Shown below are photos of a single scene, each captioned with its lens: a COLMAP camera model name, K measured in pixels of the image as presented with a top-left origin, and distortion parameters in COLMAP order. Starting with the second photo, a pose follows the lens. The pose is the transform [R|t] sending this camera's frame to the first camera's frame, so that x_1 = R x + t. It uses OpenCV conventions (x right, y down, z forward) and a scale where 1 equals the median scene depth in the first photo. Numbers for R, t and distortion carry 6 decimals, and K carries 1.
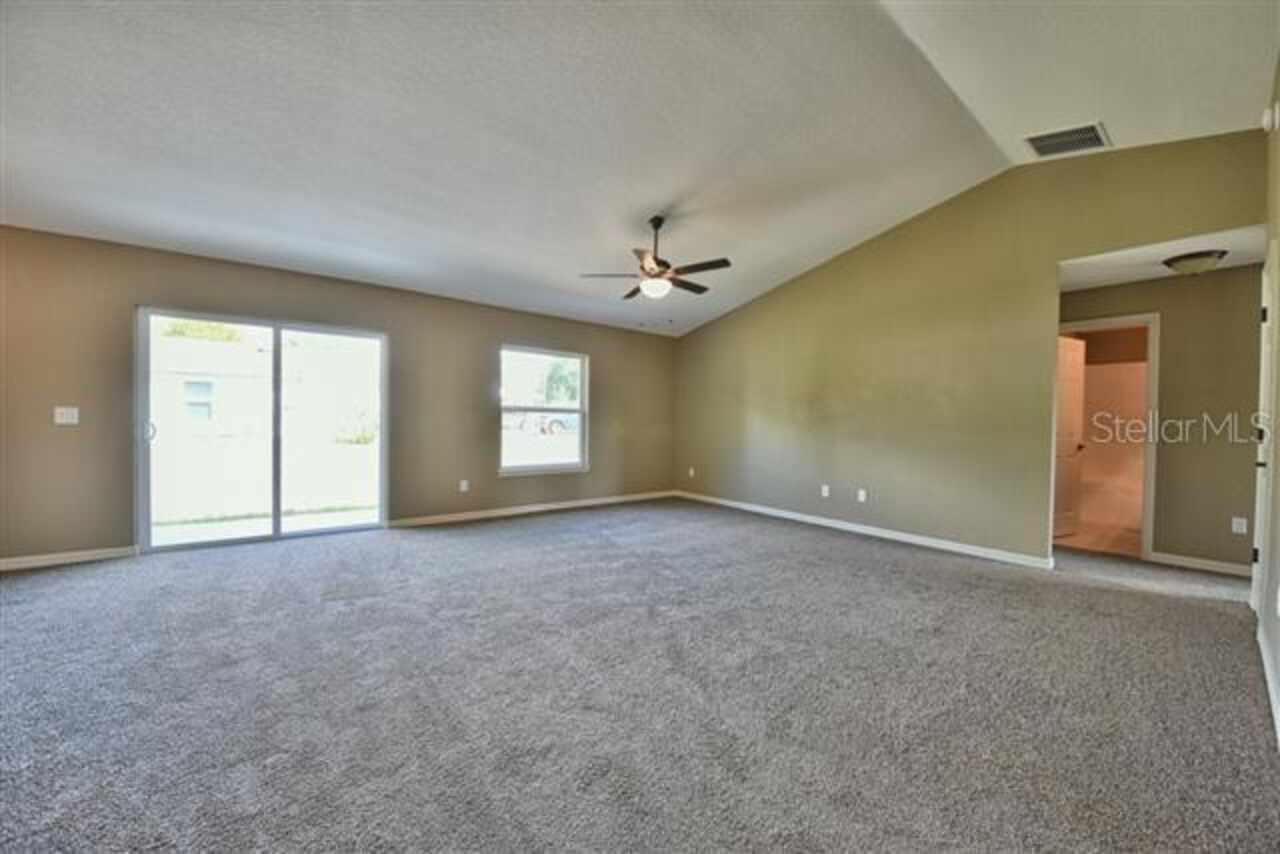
lens RADIAL K [[439.1, 0, 633.3], [0, 439.1, 429.1], [0, 0, 1]] dist [-0.000376, -0.000003]
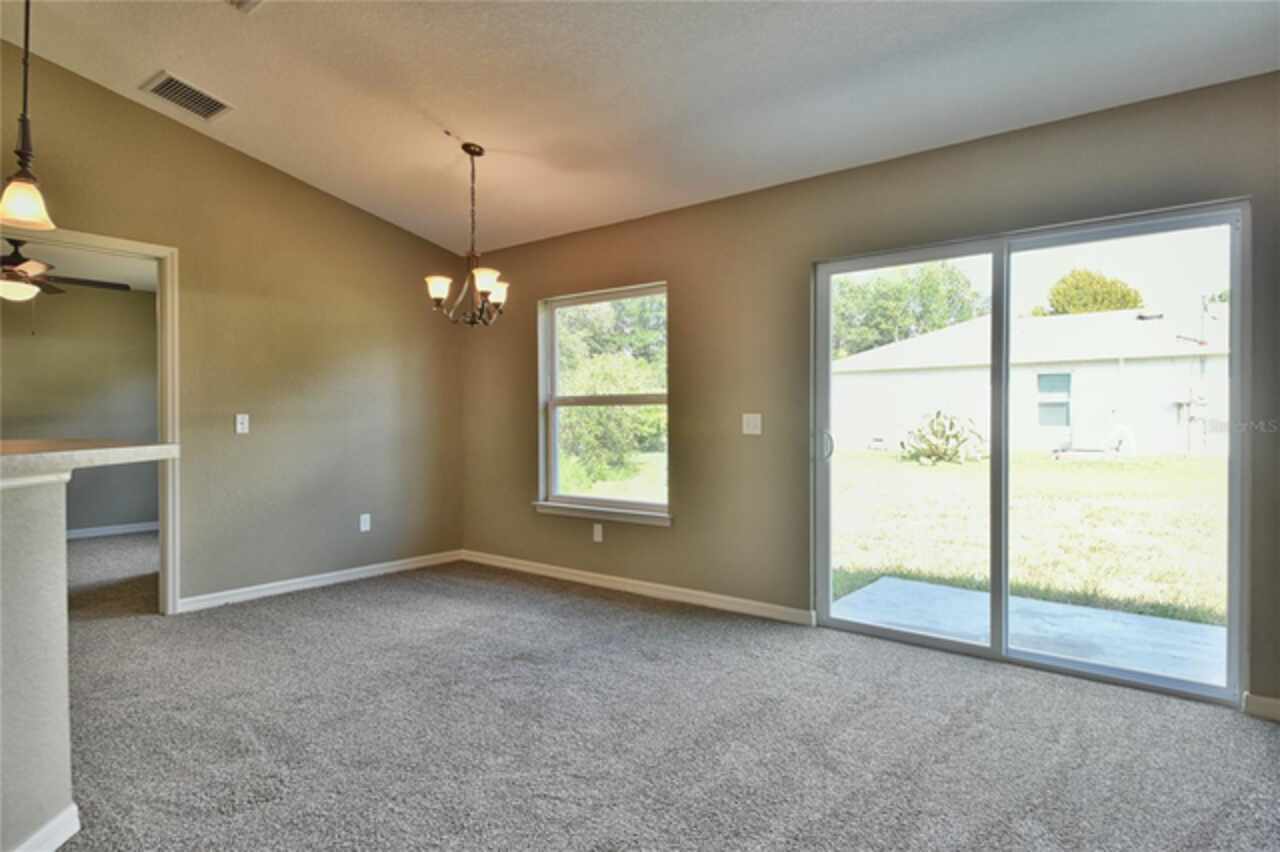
lens RADIAL K [[698.9, 0, 635.1], [0, 698.9, 425.4], [0, 0, 1]] dist [-0.002197, -0.000290]
pose [[0.221406, -0.012857, -0.975097, -0.119156], [-0.005964, 0.999877, -0.014537, -0.010191], [0.975163, 0.009034, 0.221302, 0.472627]]
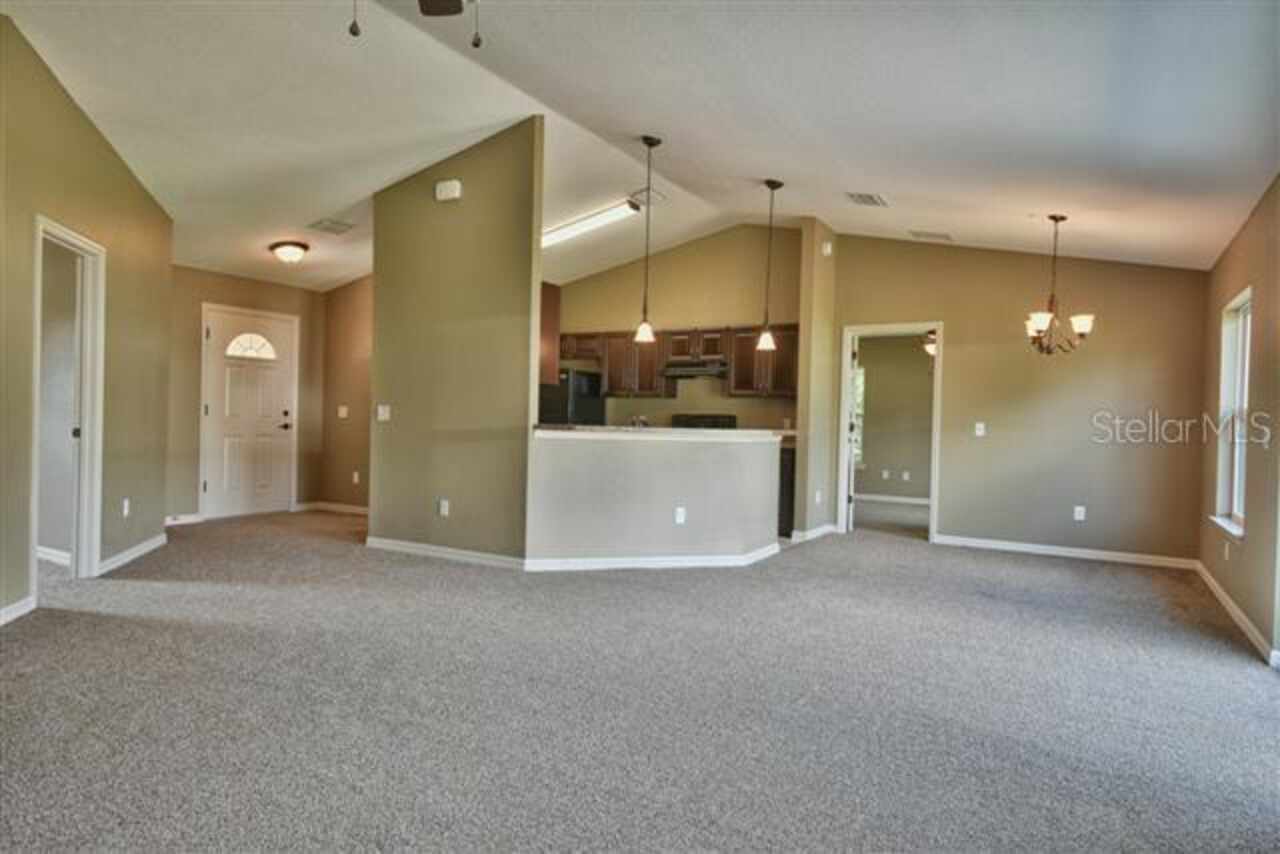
lens RADIAL K [[770.8, 0, 635.3], [0, 770.8, 431.8], [0, 0, 1]] dist [0.010199, 0.001355]
pose [[-0.938306, -0.038438, -0.343664, 0.090089], [-0.047832, 0.998677, 0.018894, -0.017457], [0.342483, 0.034167, -0.938903, 1.653247]]
